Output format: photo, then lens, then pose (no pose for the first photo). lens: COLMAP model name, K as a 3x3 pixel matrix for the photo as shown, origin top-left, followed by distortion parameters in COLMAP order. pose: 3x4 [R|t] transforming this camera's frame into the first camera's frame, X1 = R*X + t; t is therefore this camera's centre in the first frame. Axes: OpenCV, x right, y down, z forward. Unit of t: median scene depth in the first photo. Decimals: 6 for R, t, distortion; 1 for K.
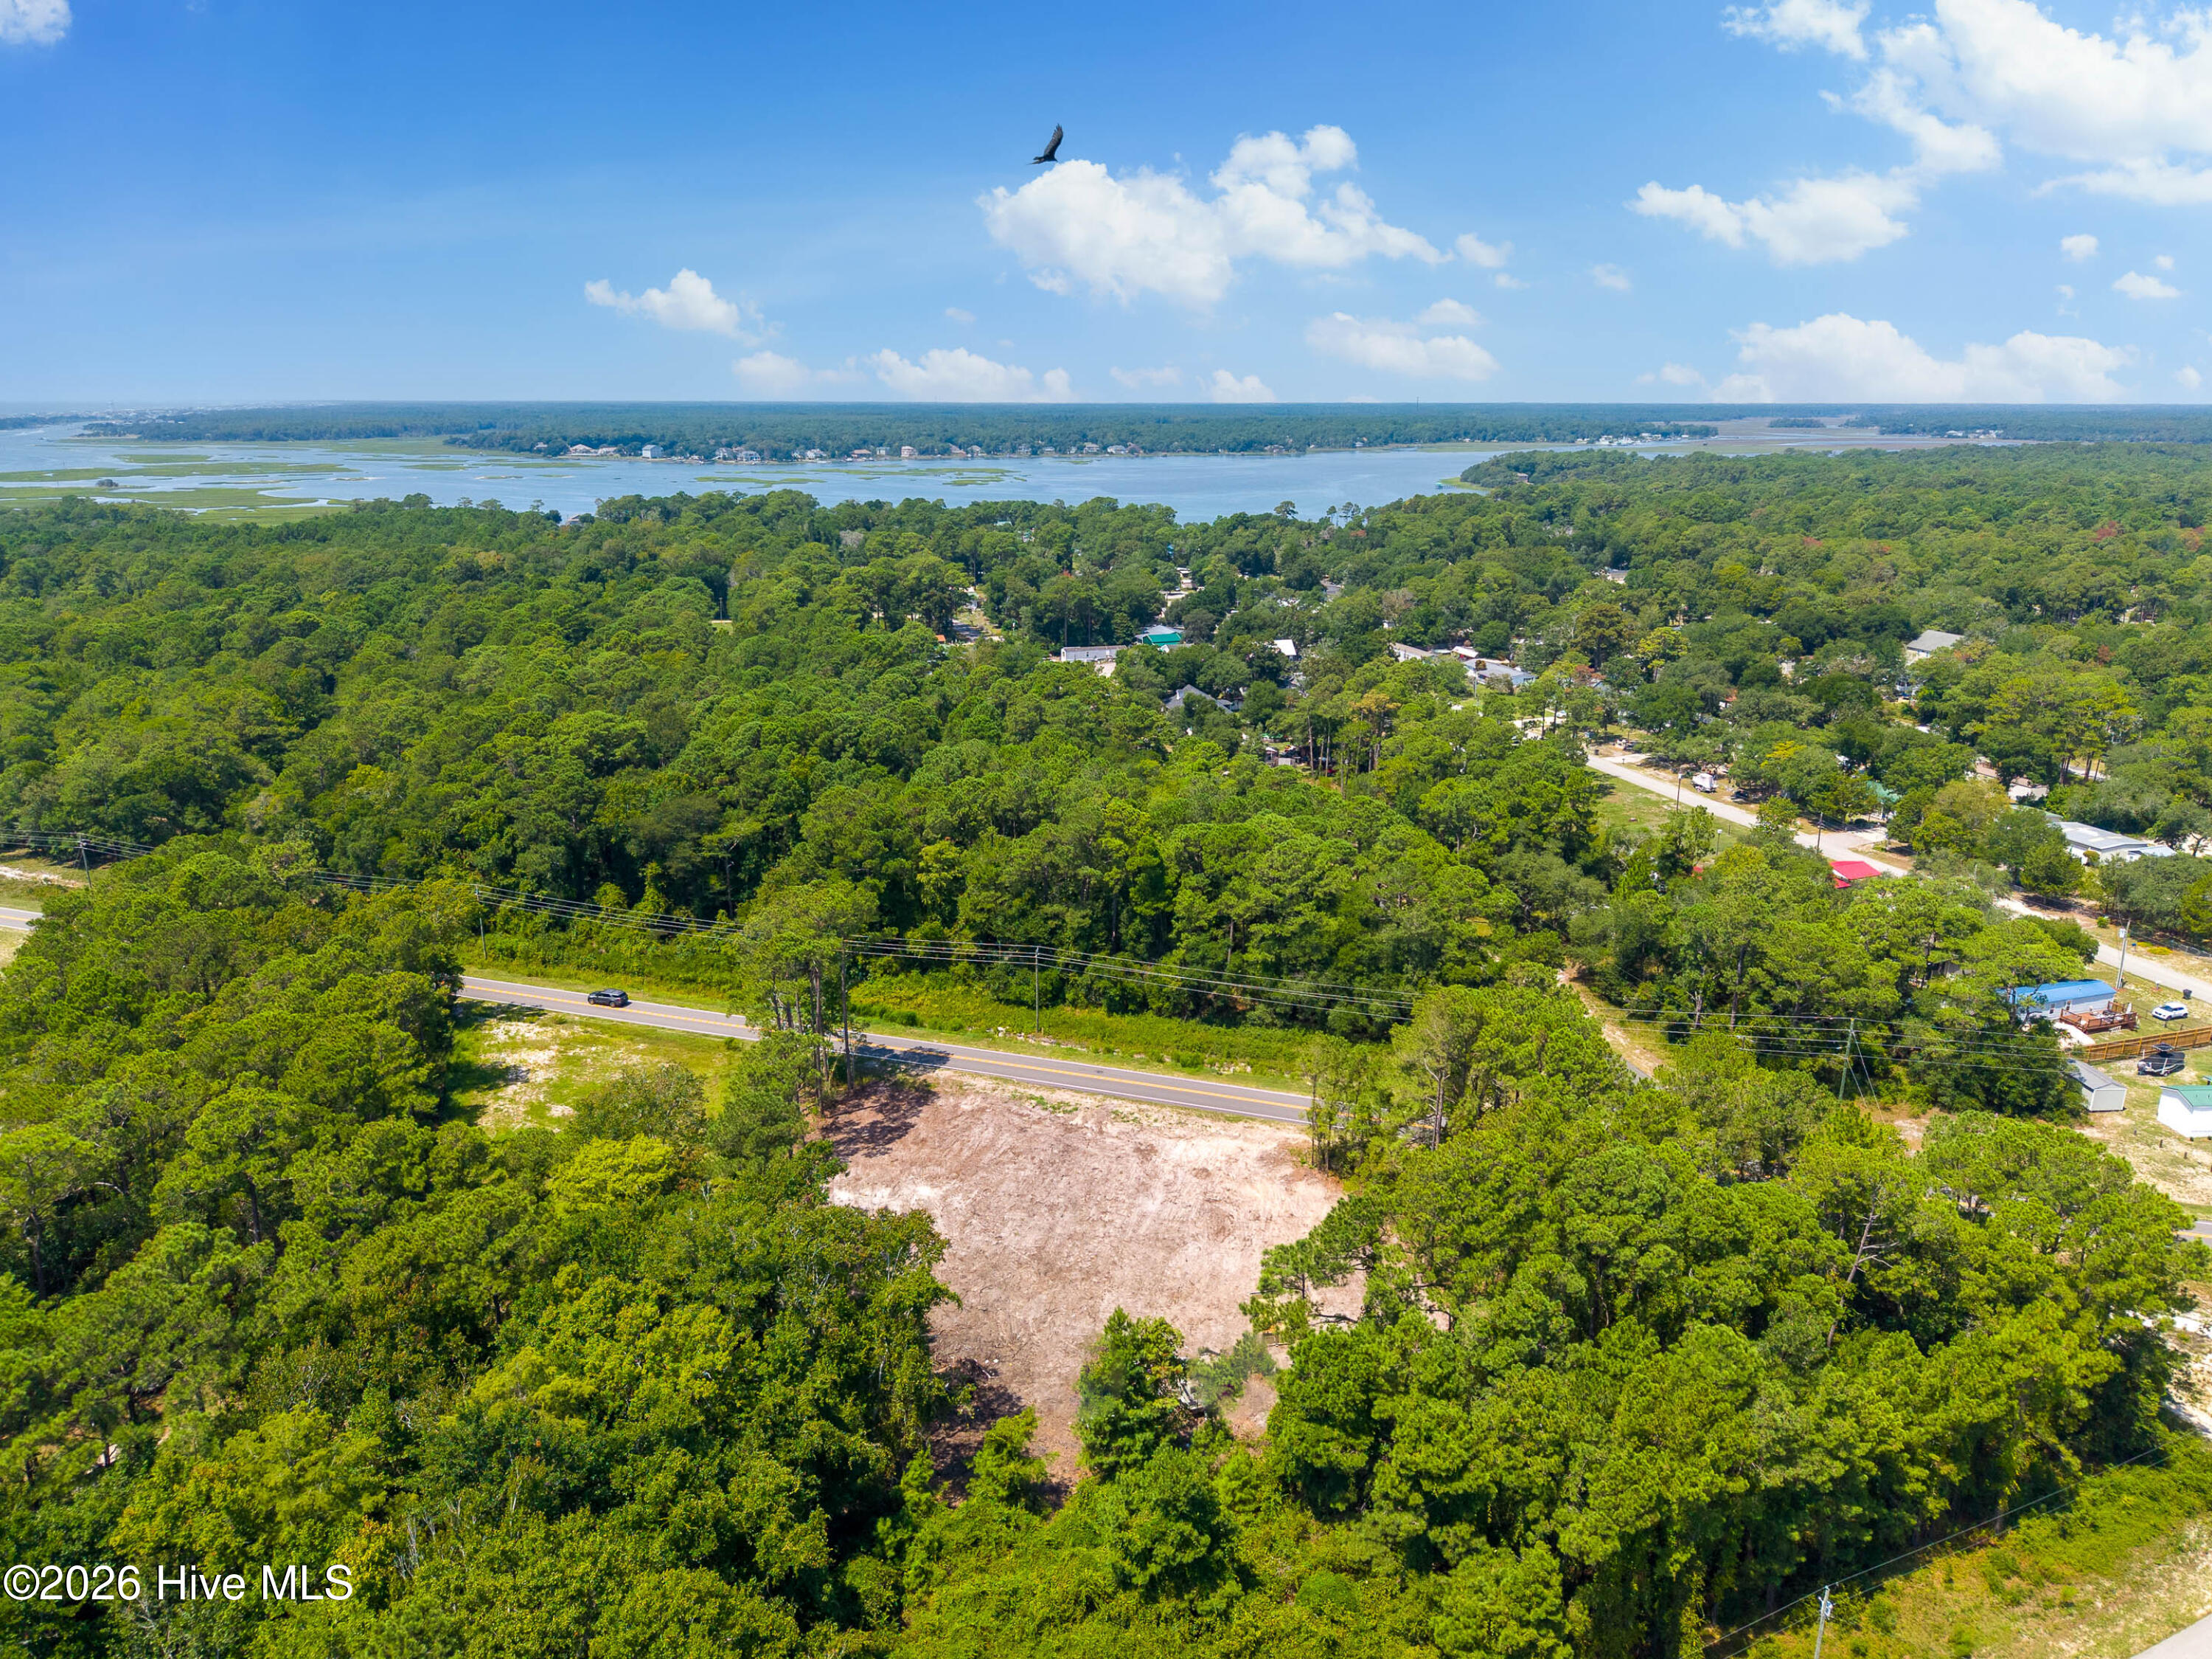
lens RADIAL K [[1483.5, 0, 1099.1], [0, 1483.5, 828.0], [0, 0, 1]] dist [0.025691, -0.022480]
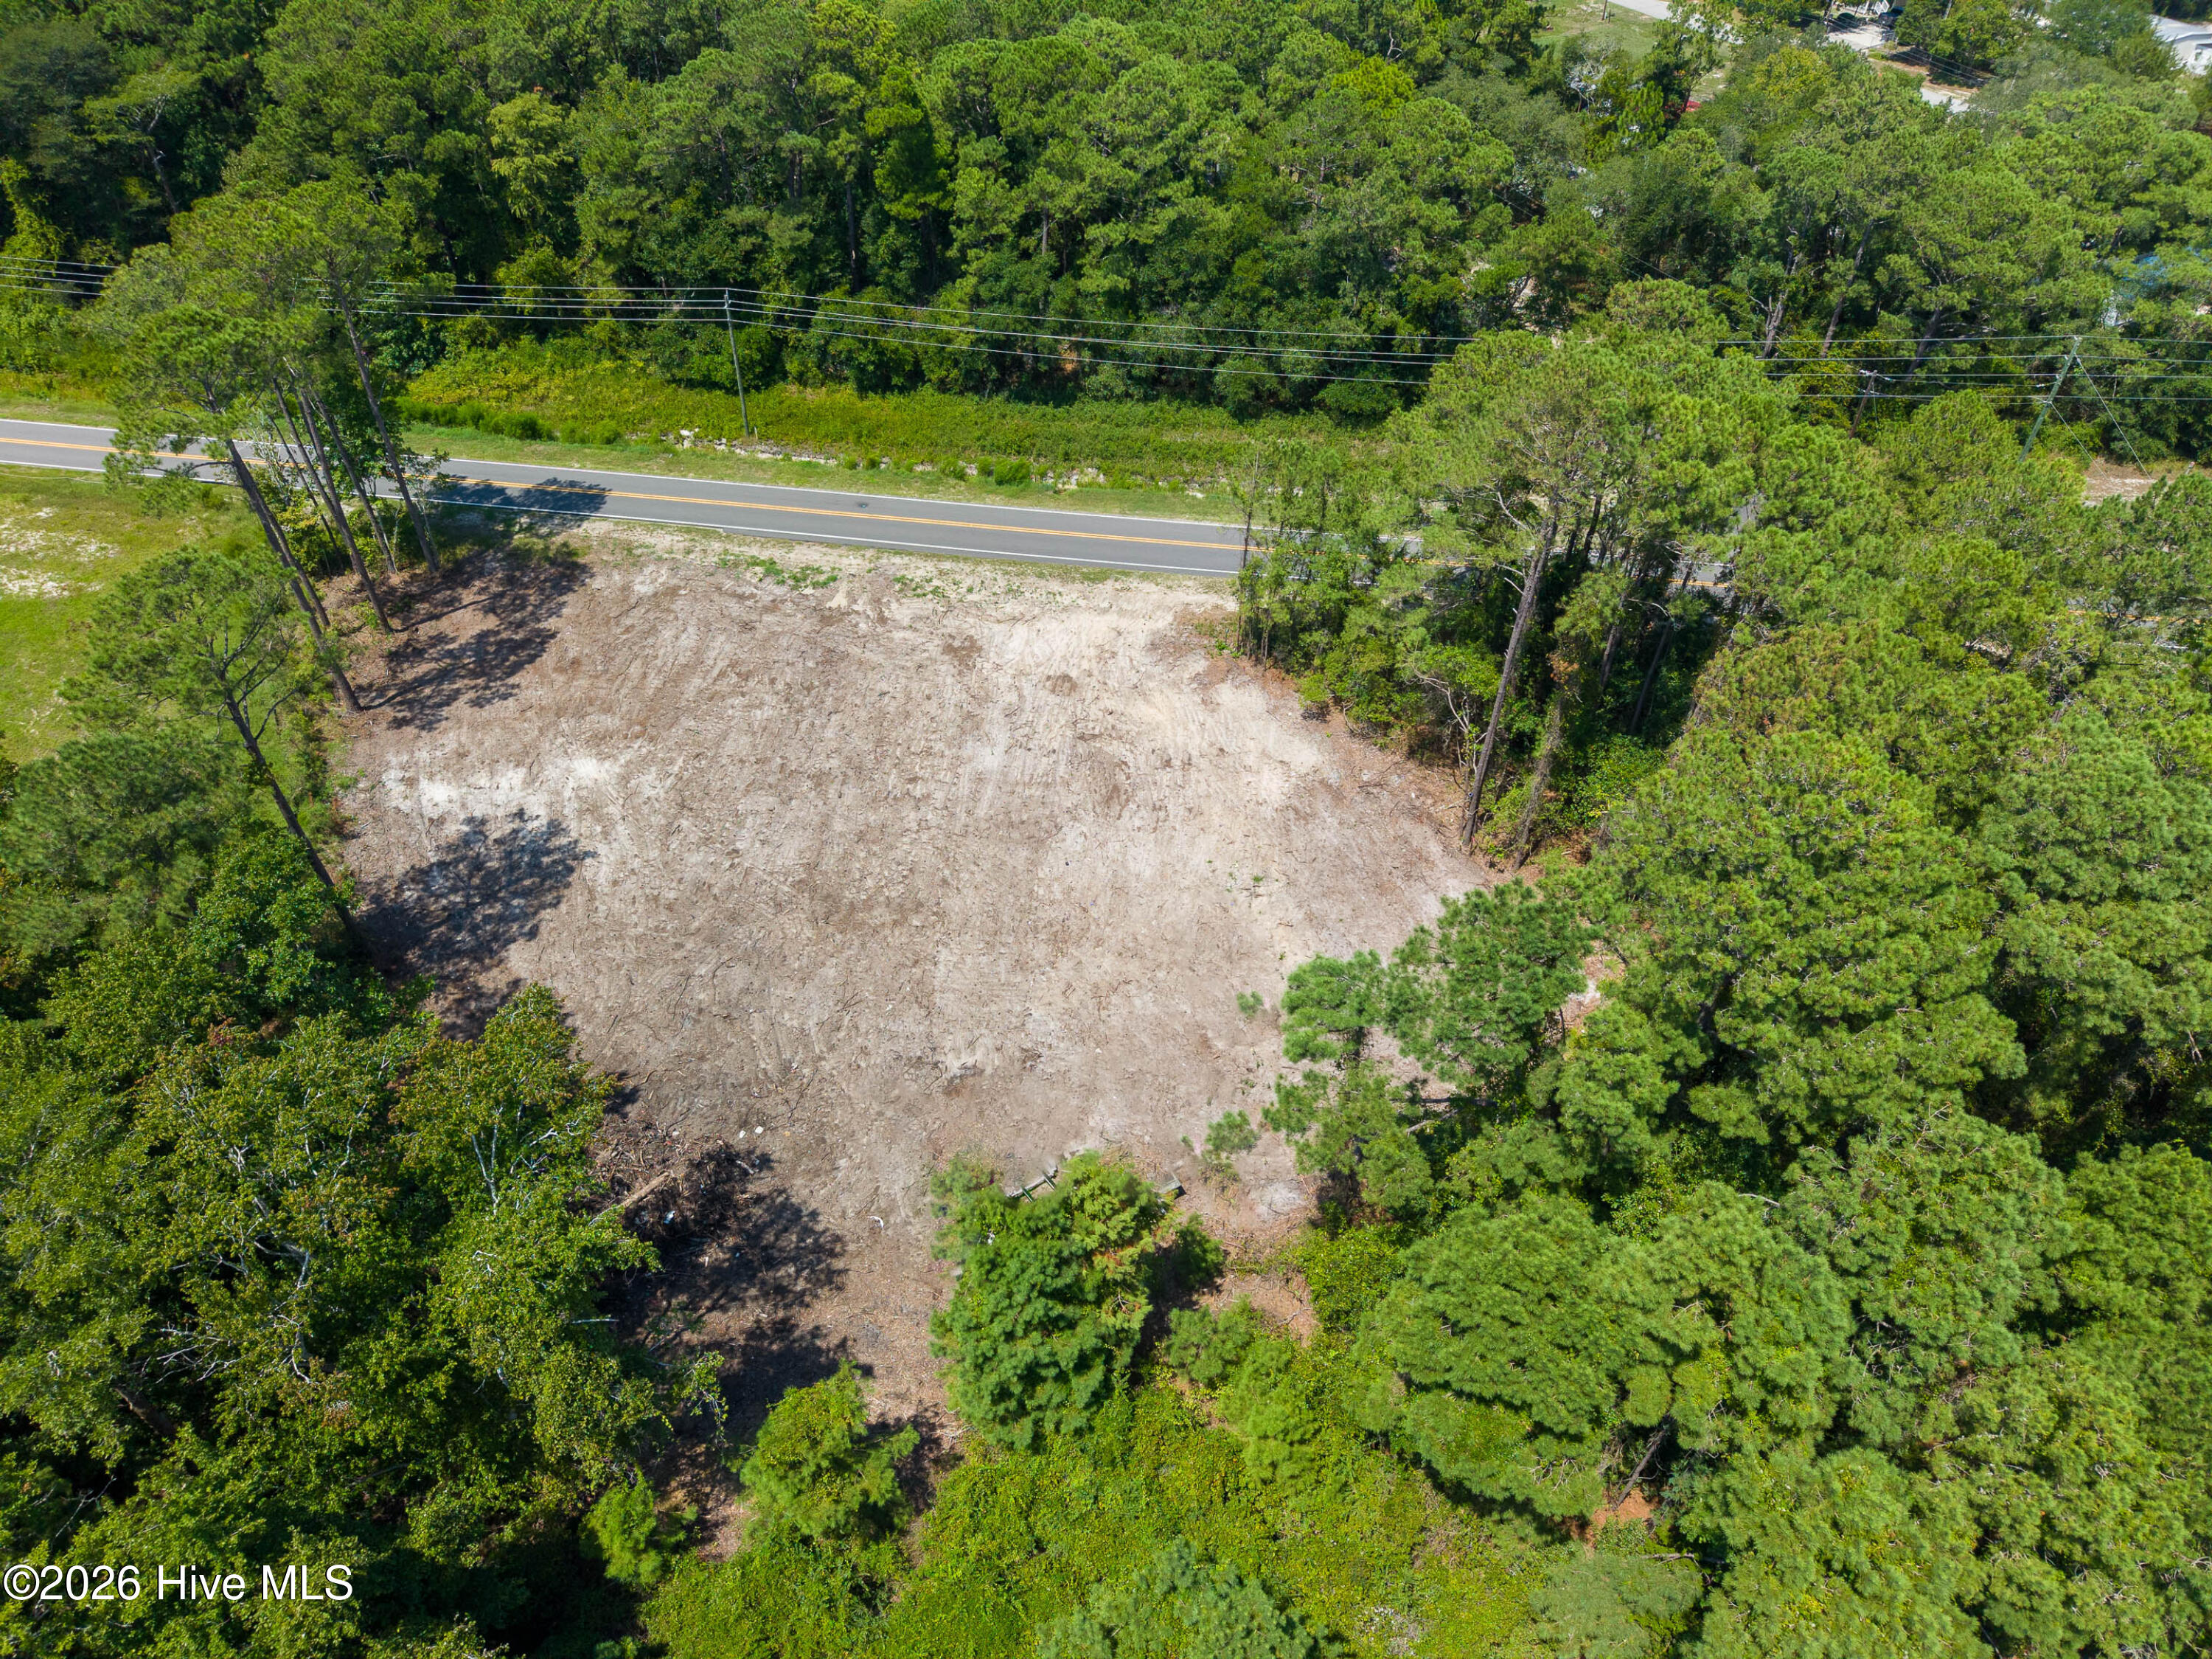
lens RADIAL K [[1483.5, 0, 1099.1], [0, 1483.5, 828.0], [0, 0, 1]] dist [0.025691, -0.022480]
pose [[0.981602, -0.117402, 0.150583, -0.010640], [0.038301, 0.893673, 0.447080, 0.013634], [-0.187060, -0.433087, 0.881728, 0.359254]]
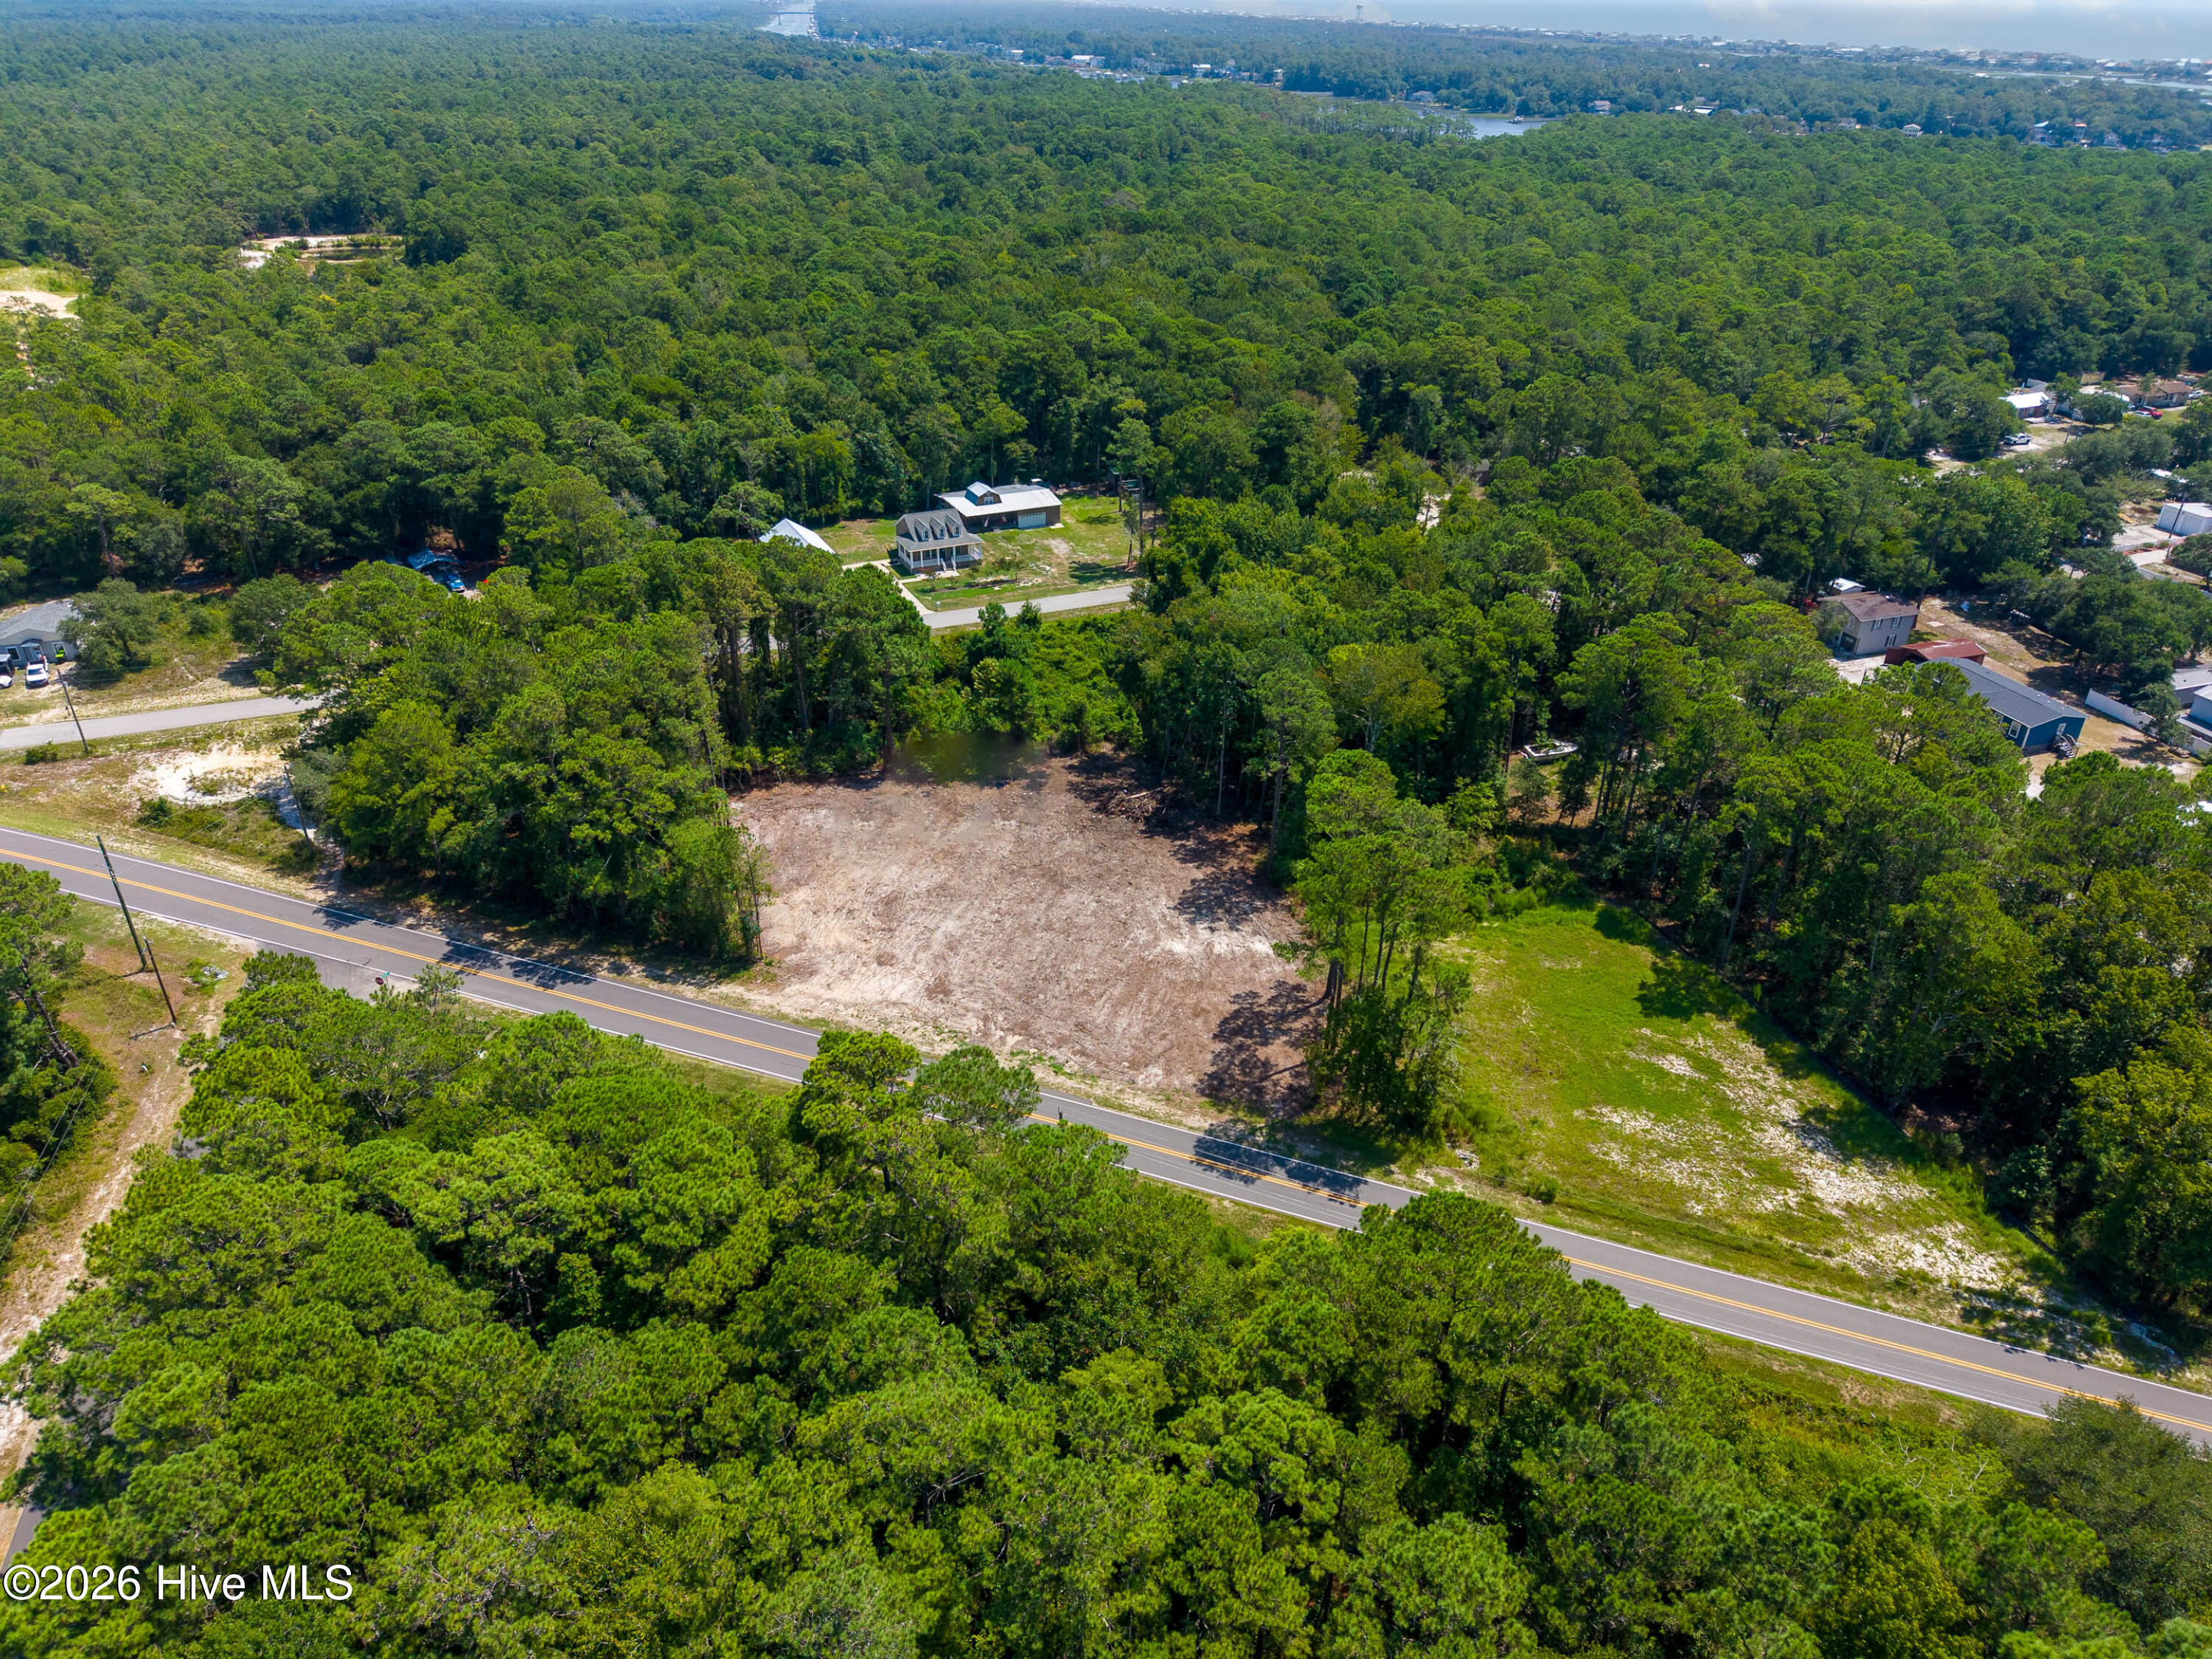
lens RADIAL K [[1498.3, 0, 1097.2], [0, 1498.3, 855.0], [0, 0, 1]] dist [0.039047, -0.027375]
pose [[-0.999735, -0.019338, 0.012514, -0.059200], [-0.004466, 0.695697, 0.718322, -0.391054], [-0.022597, 0.718075, -0.695598, 1.289668]]
